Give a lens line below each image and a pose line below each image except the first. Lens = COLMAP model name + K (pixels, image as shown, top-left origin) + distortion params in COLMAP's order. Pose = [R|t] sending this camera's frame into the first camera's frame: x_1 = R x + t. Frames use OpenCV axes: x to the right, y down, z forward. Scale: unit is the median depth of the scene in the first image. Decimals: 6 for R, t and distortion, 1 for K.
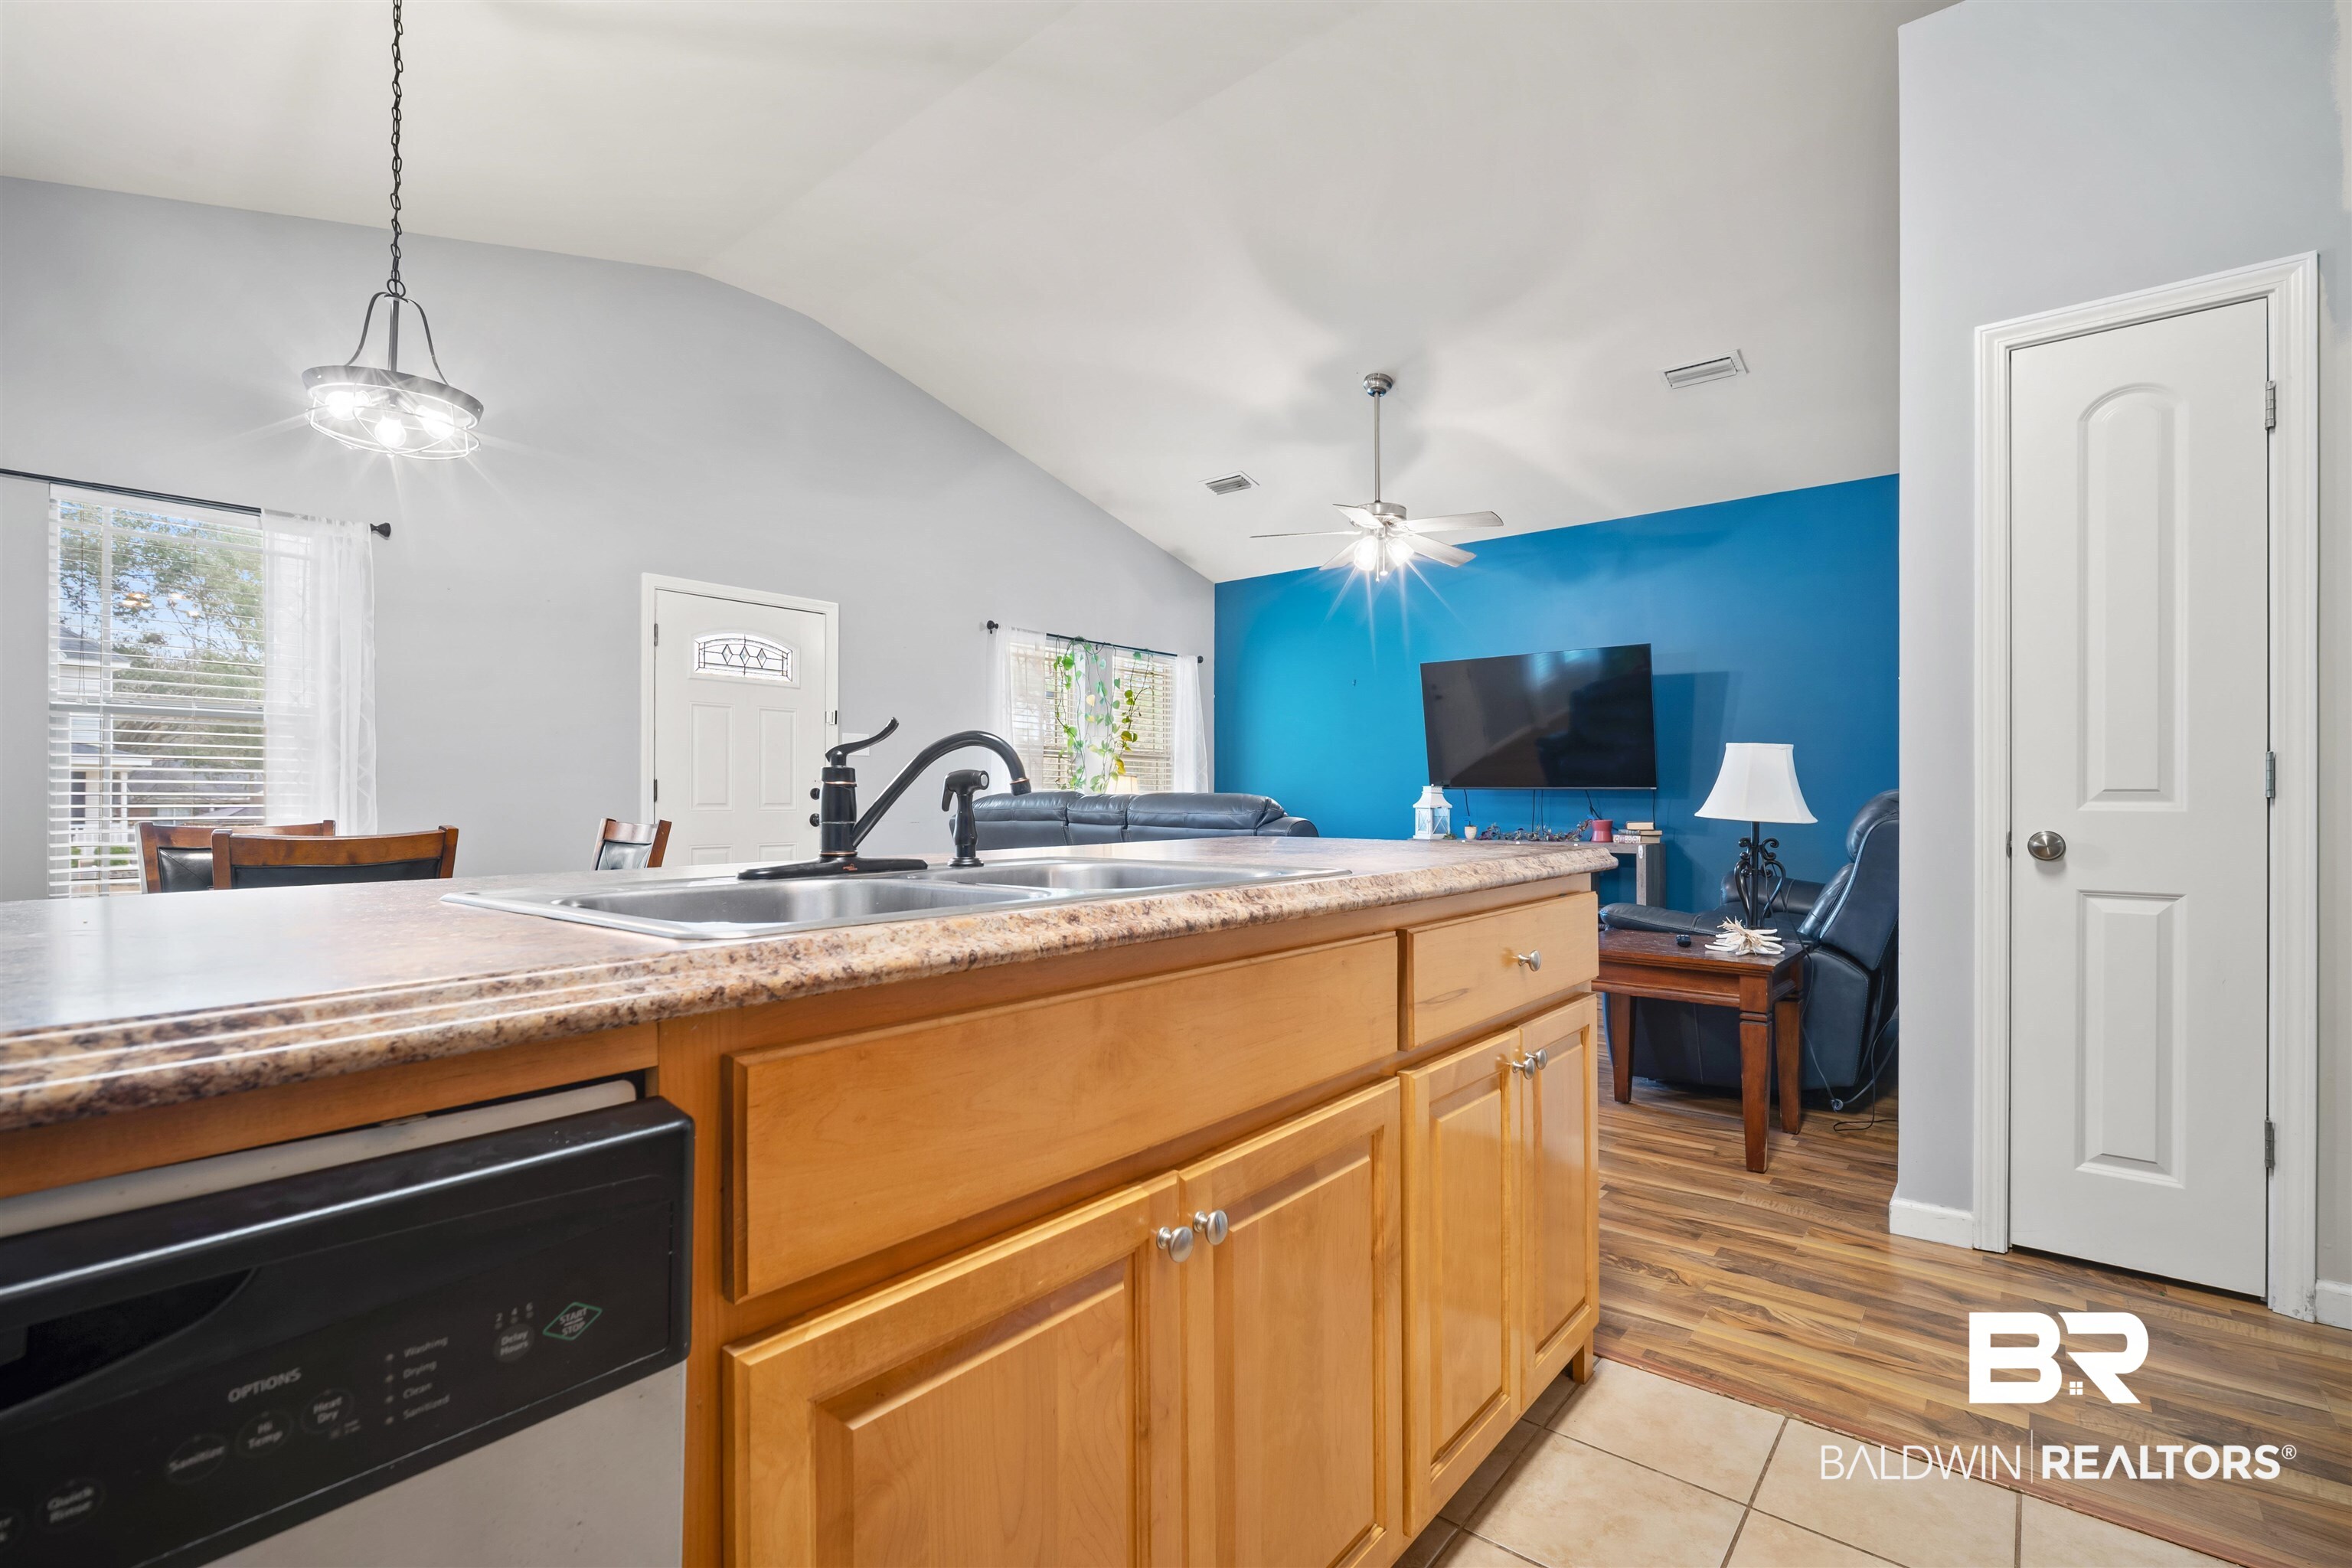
lens RADIAL K [[1052.6, 0, 1181.6], [0, 1052.6, 792.0], [0, 0, 1]] dist [0.001187, 0.000456]
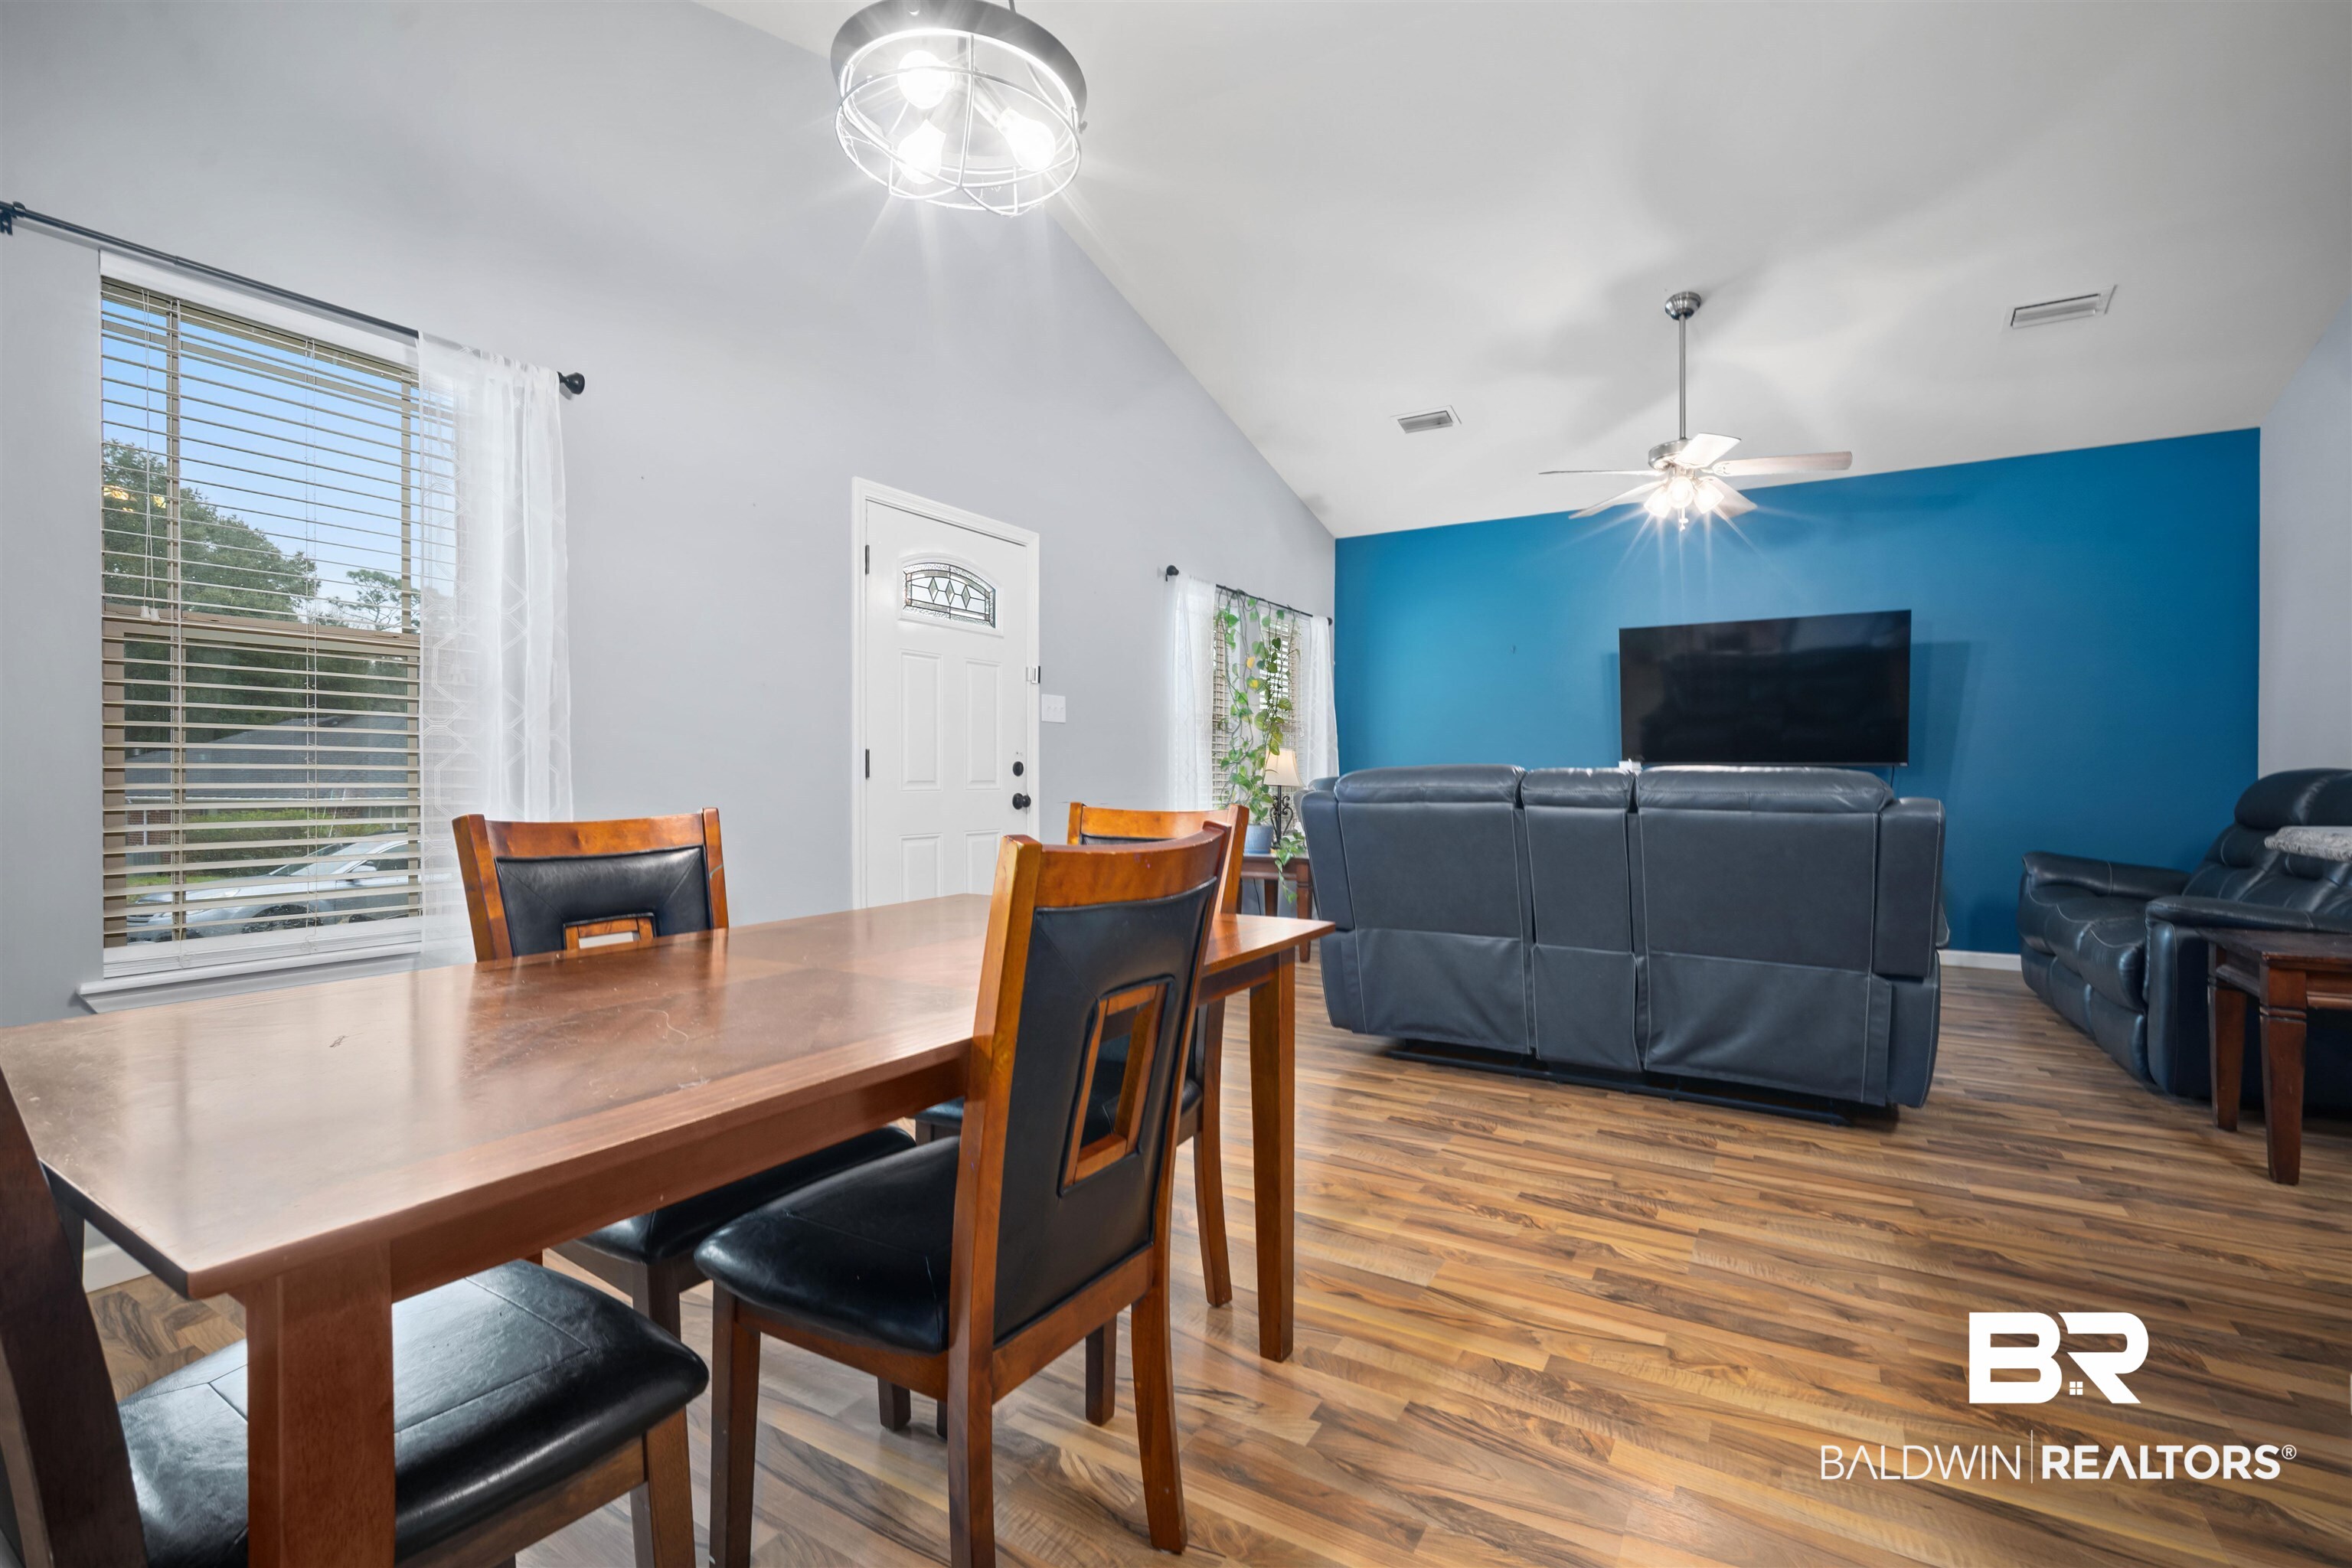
lens RADIAL K [[1034.6, 0, 1192.8], [0, 1034.6, 781.6], [0, 0, 1]] dist [-0.001773, -0.000173]
pose [[0.987184, -0.001413, 0.159582, -0.308329], [-0.000524, 0.999927, 0.012094, 0.001628], [-0.159587, -0.012023, 0.987111, 0.176177]]
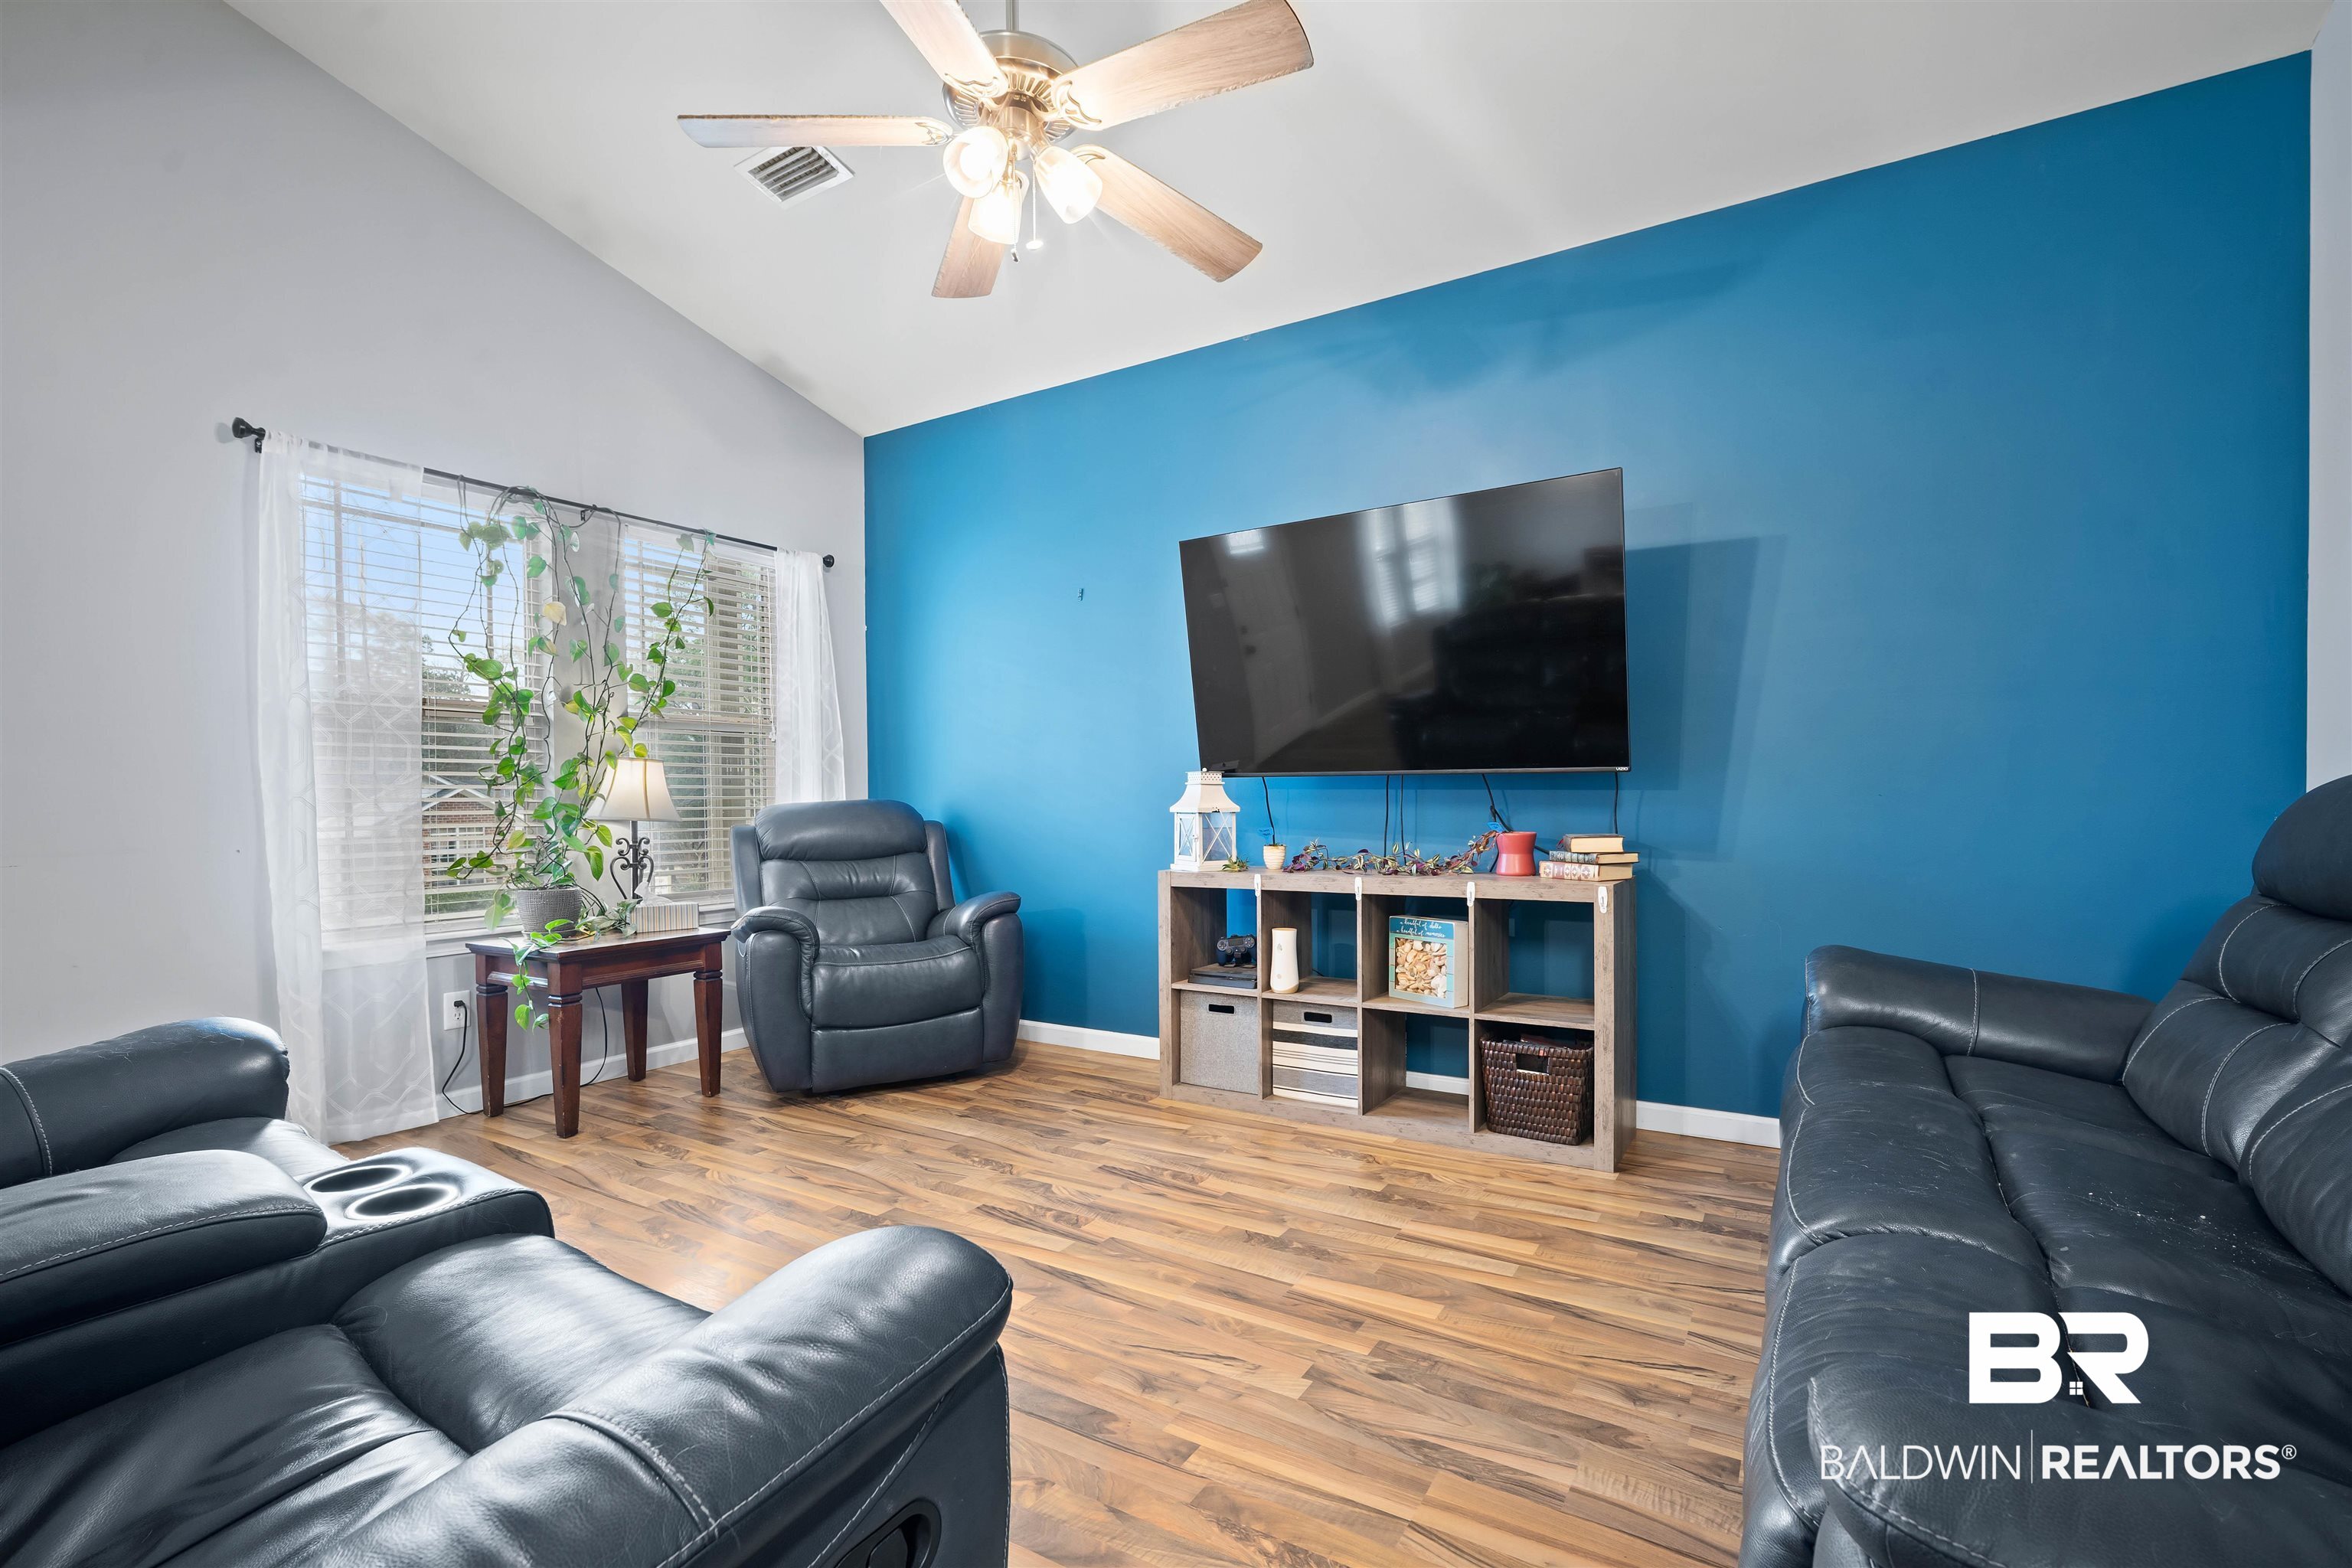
lens RADIAL K [[1049.8, 0, 1185.0], [0, 1049.8, 814.8], [0, 0, 1]] dist [-0.001180, -0.000092]
pose [[0.989606, -0.015322, 0.142983, 0.163000], [0.012248, 0.999675, 0.022350, 0.004476], [-0.143279, -0.020367, 0.989473, 0.506784]]
